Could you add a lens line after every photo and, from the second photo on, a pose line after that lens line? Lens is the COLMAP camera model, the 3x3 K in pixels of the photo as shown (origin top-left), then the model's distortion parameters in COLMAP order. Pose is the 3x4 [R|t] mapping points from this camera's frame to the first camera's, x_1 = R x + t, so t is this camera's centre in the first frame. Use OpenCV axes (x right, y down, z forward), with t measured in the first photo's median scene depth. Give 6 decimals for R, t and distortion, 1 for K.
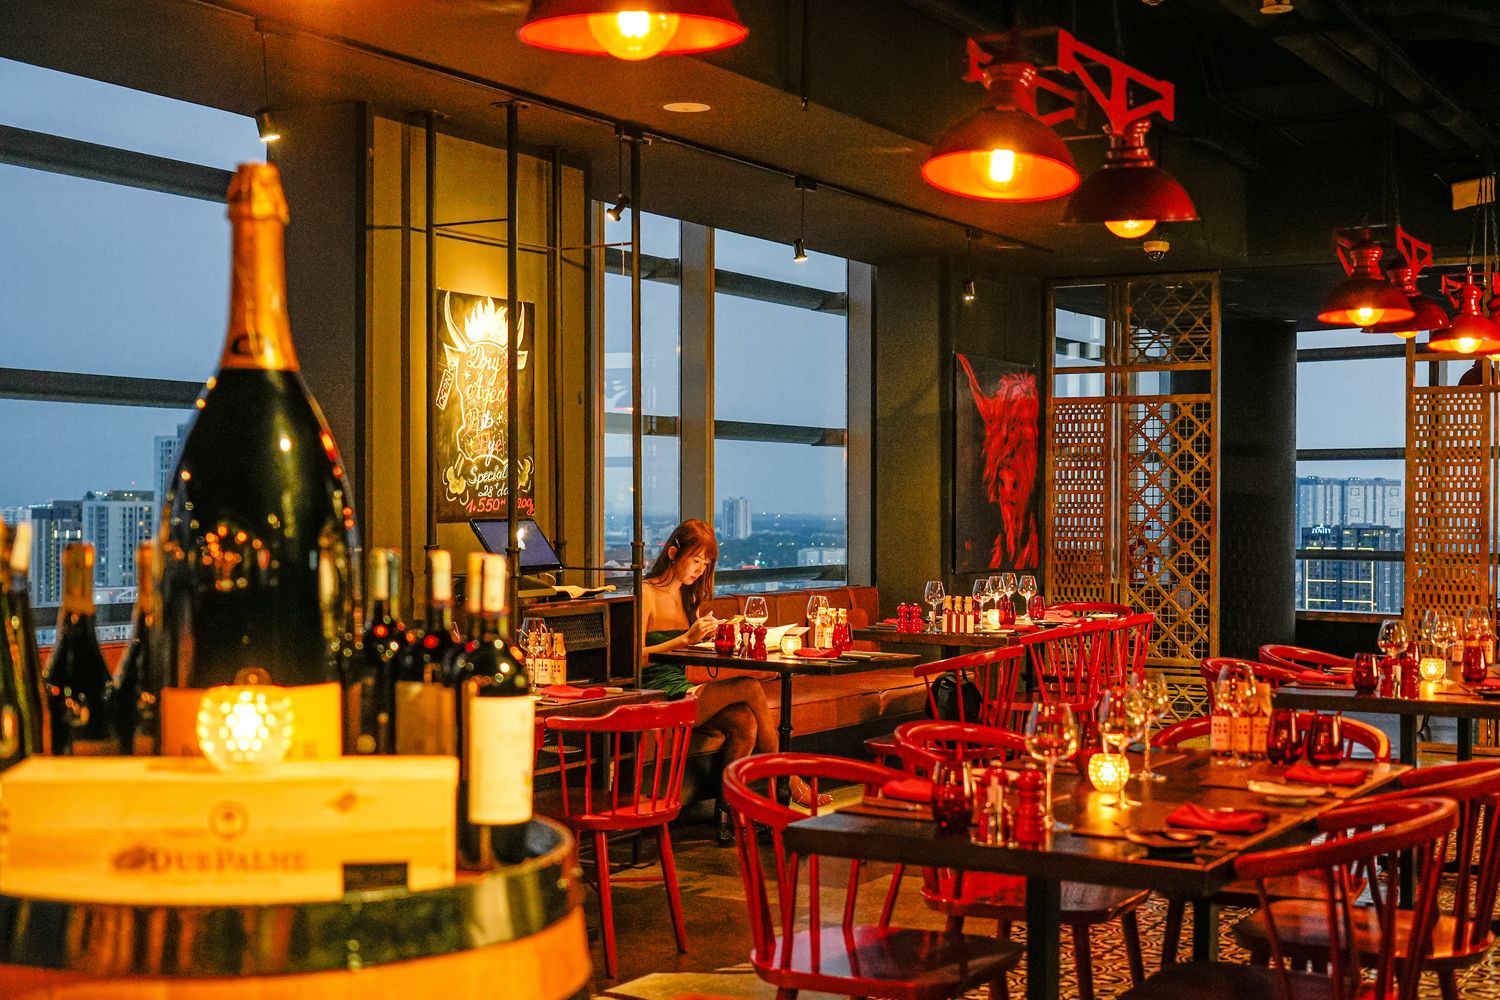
lens RADIAL K [[1974.6, 0, 752.7], [0, 1974.6, 500.8], [0, 0, 1]] dist [-0.017748, 0.000000]
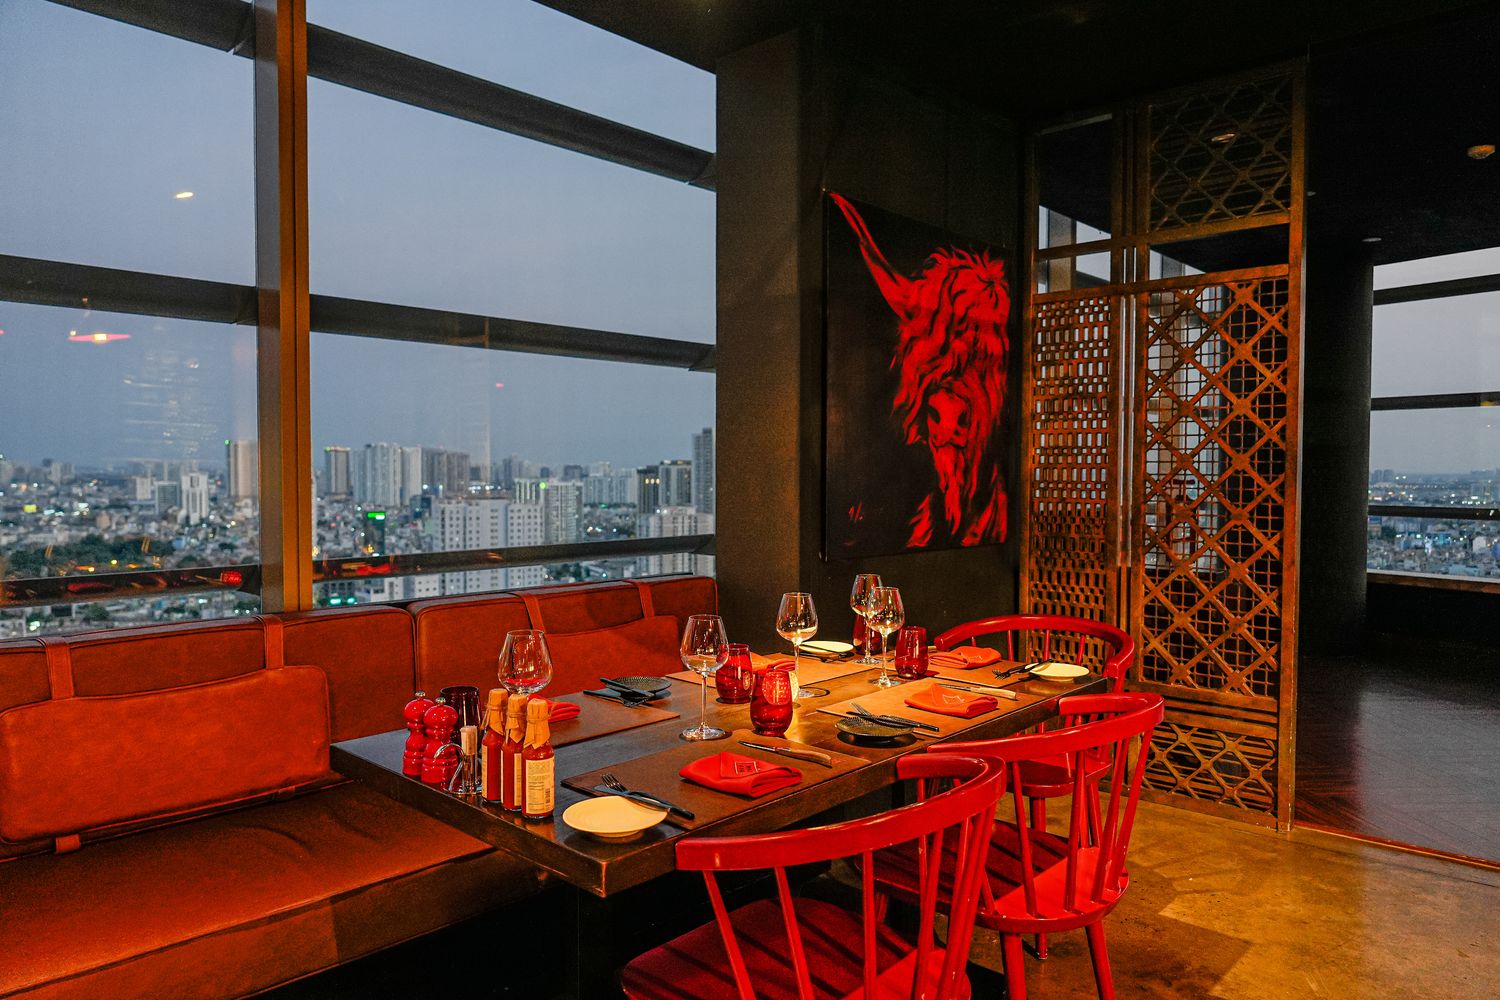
lens RADIAL K [[1022.1, 0, 744.9], [0, 1022.1, 498.3], [0, 0, 1]] dist [-0.005592, -0.000379]
pose [[0.972667, 0.006912, -0.232101, 0.142279], [0.000341, 0.999513, 0.031194, 0.007833], [0.232204, -0.030420, 0.972191, 0.650950]]
